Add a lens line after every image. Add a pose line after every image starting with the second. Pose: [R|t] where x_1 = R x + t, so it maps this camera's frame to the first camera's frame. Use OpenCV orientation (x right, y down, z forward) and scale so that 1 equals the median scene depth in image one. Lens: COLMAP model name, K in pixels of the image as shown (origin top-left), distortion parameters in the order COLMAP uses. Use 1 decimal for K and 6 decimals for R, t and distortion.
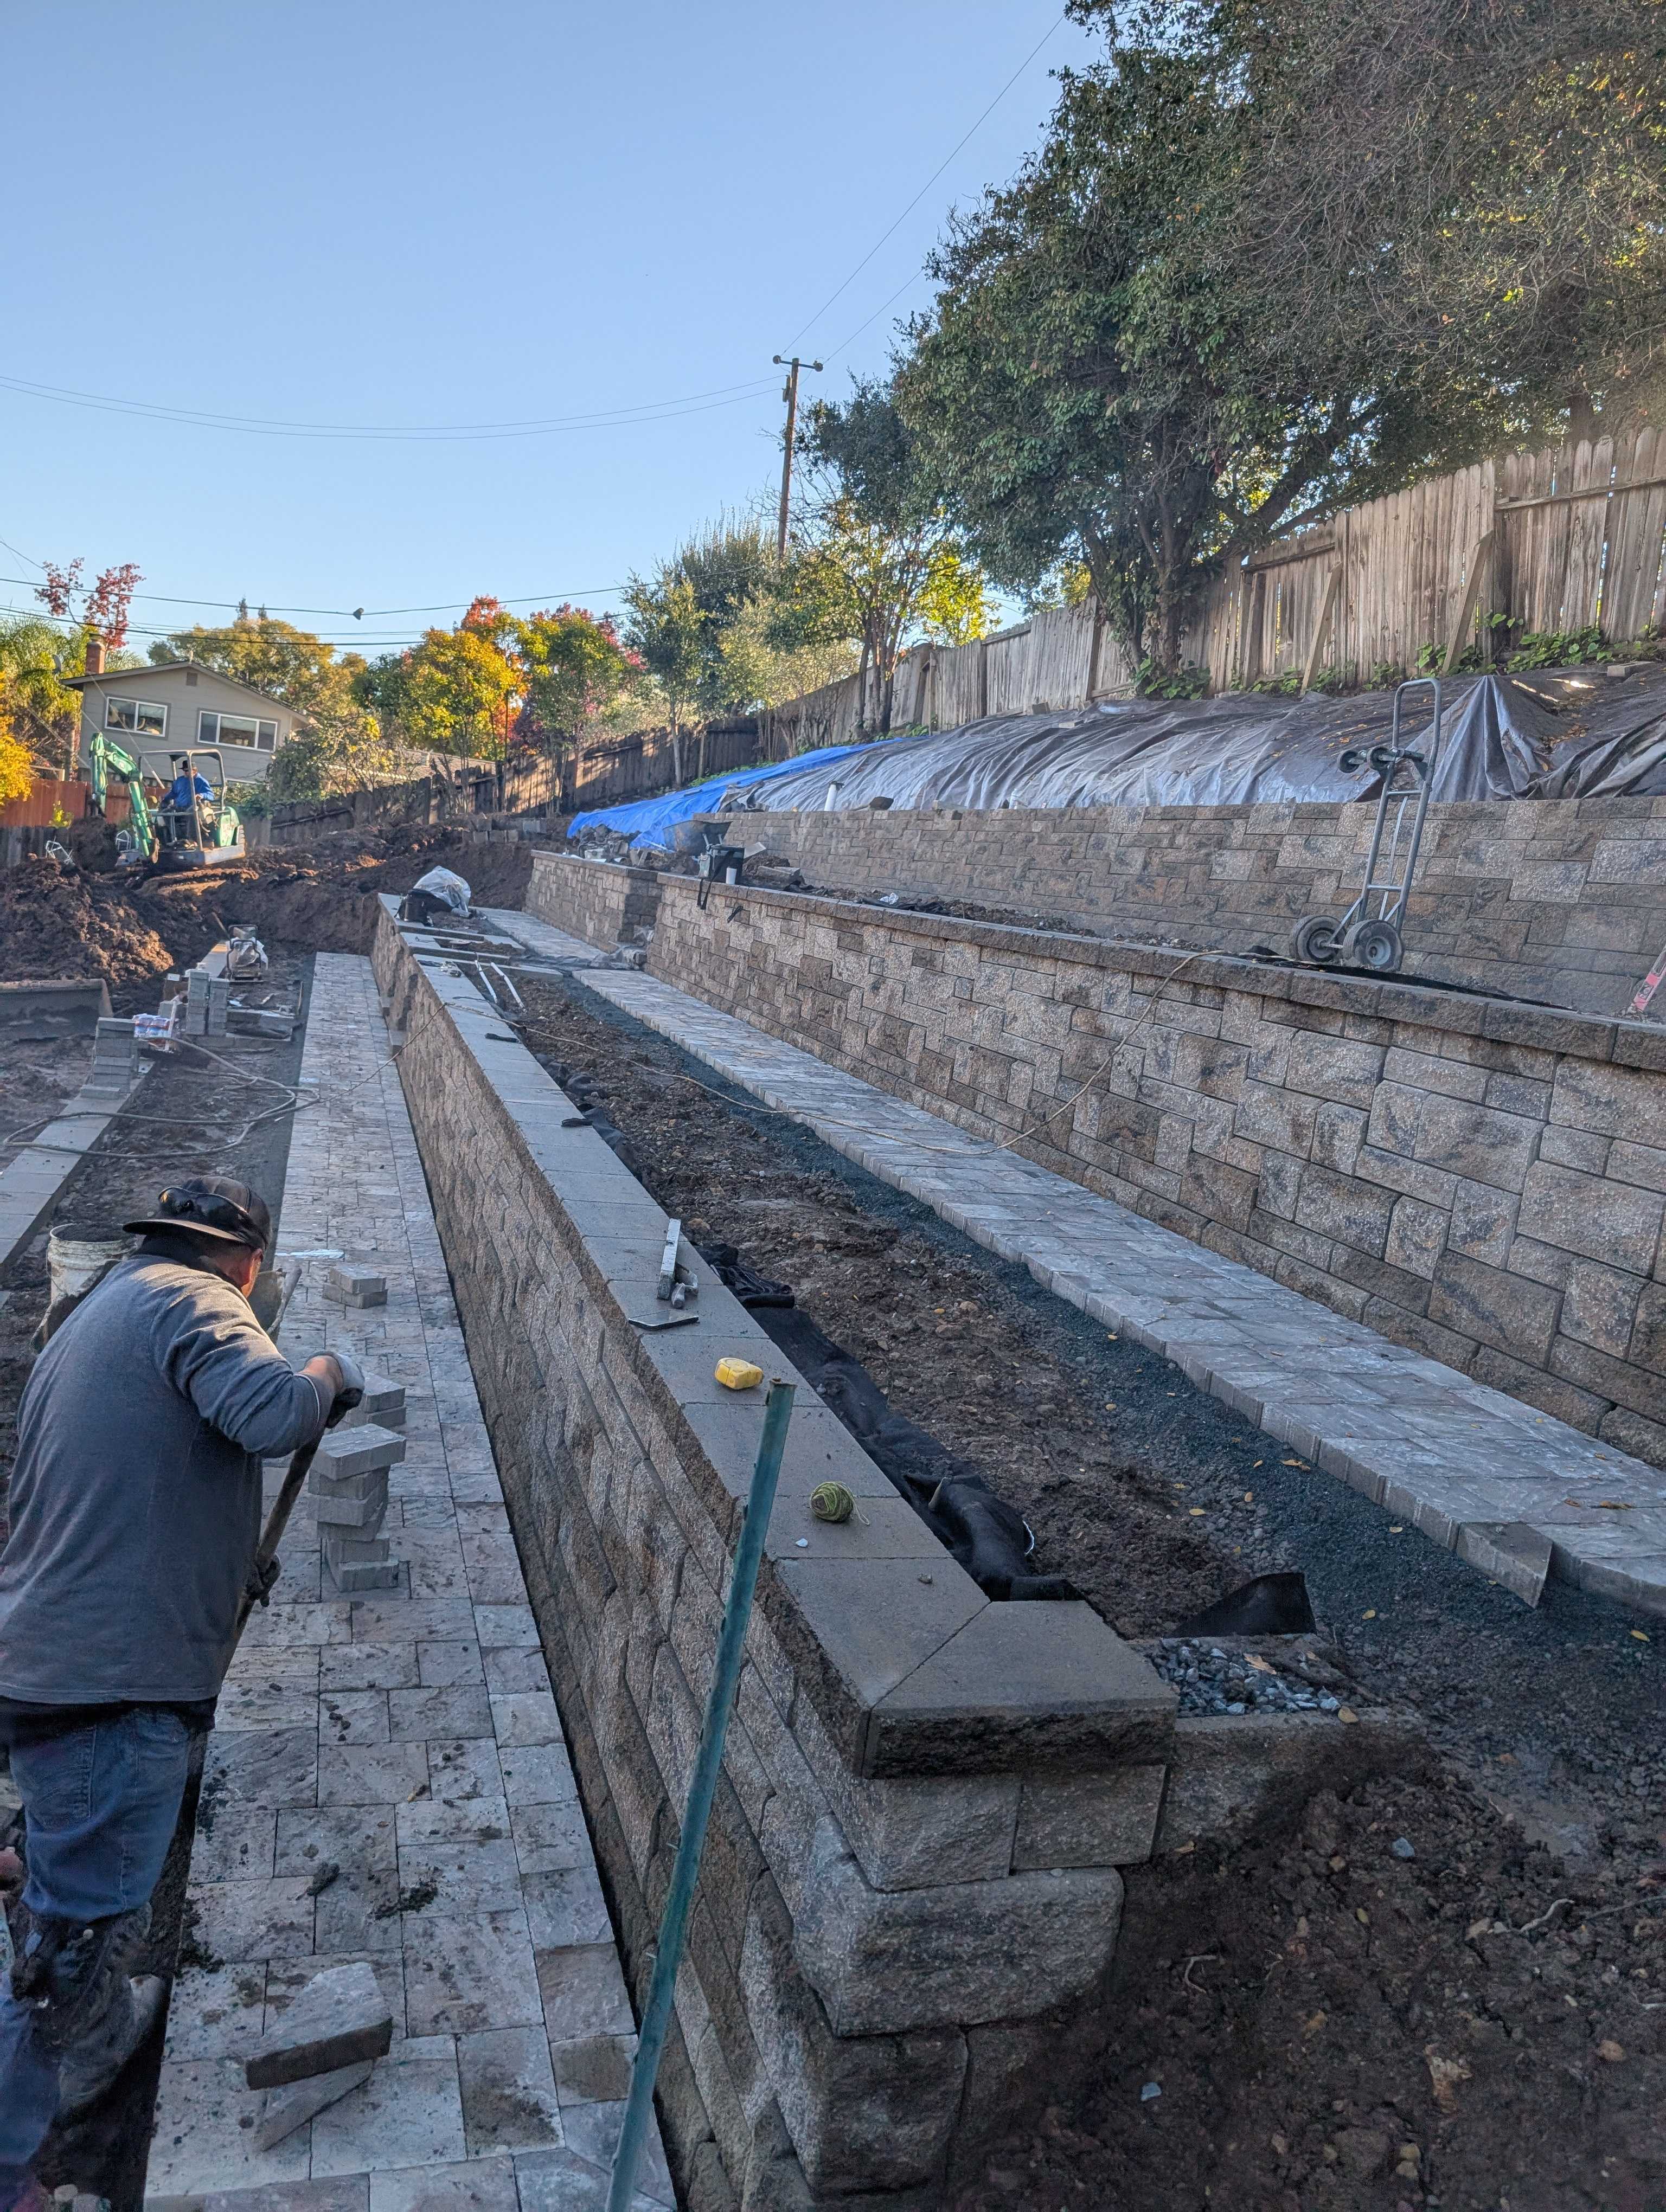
lens RADIAL K [[1664.6, 0, 823.2], [0, 1664.6, 1100.7], [0, 0, 1]] dist [0.012100, -0.012989]
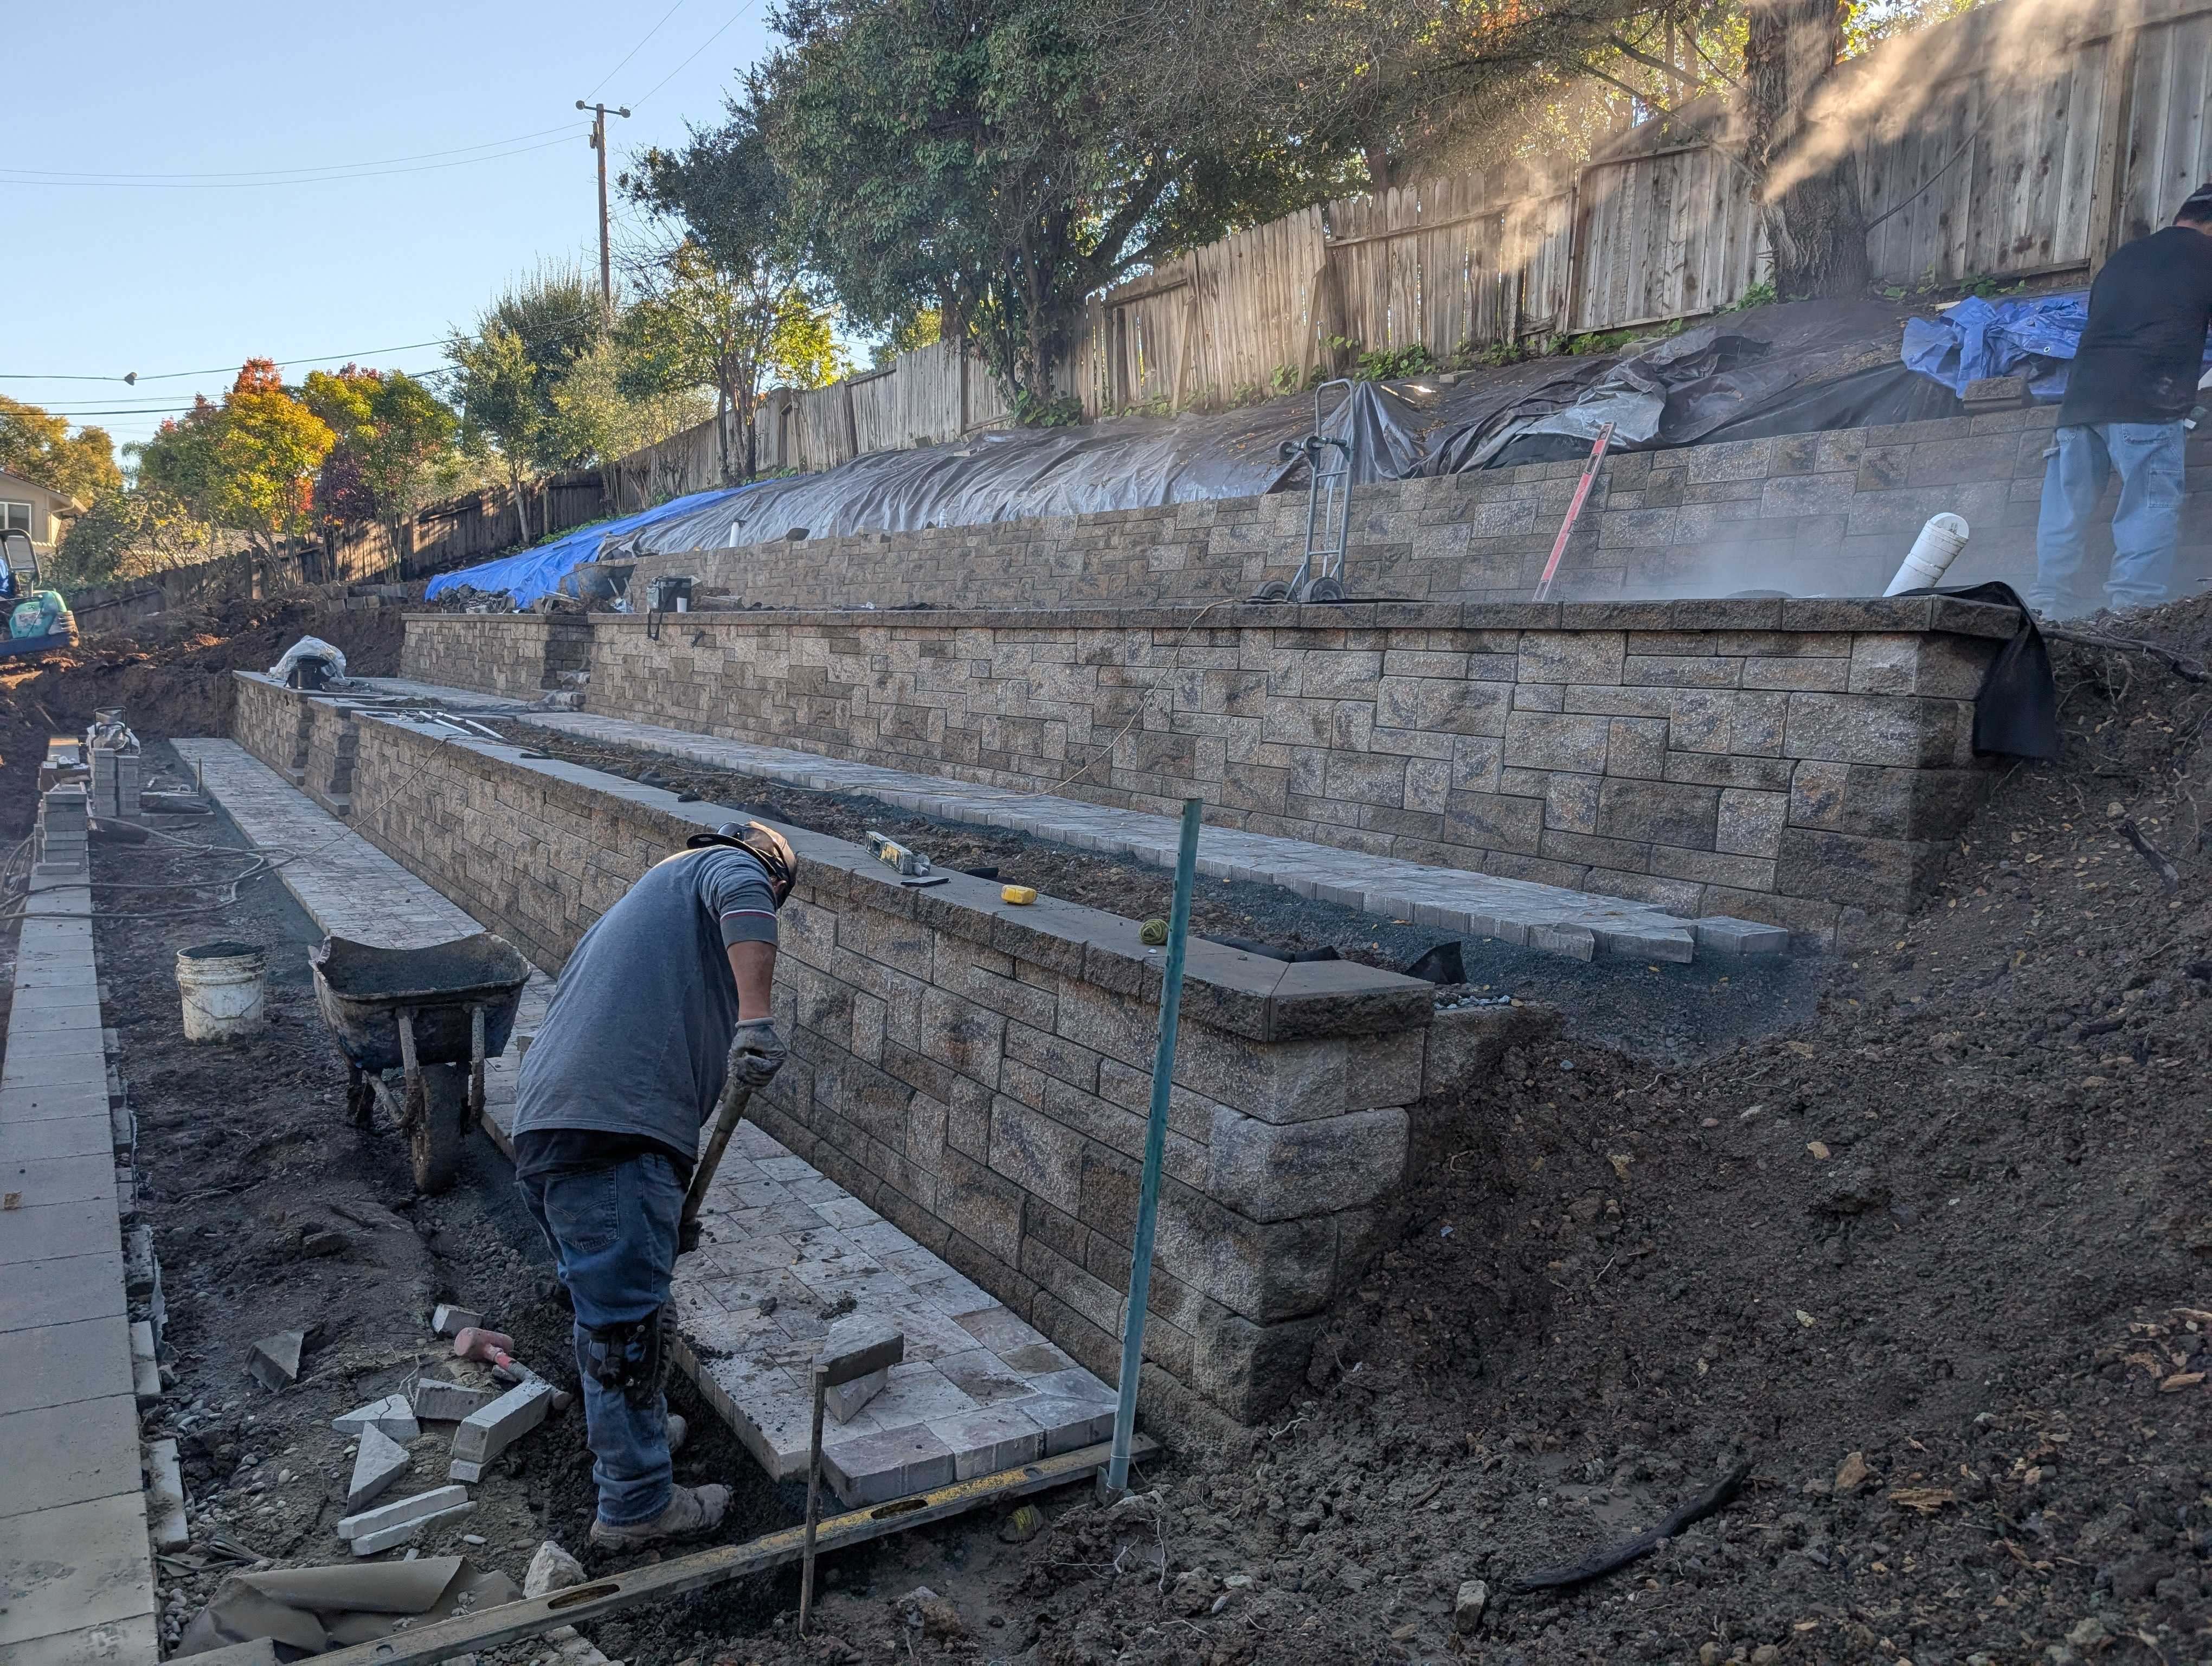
lens RADIAL K [[1664.6, 0, 1136.7], [0, 1664.6, 841.5], [0, 0, 1]] dist [0.012100, -0.012989]
pose [[0.957808, -0.106950, 0.266768, -0.069516], [0.107894, 0.994100, 0.011159, 0.026570], [-0.266387, 0.018094, 0.963696, -0.067019]]
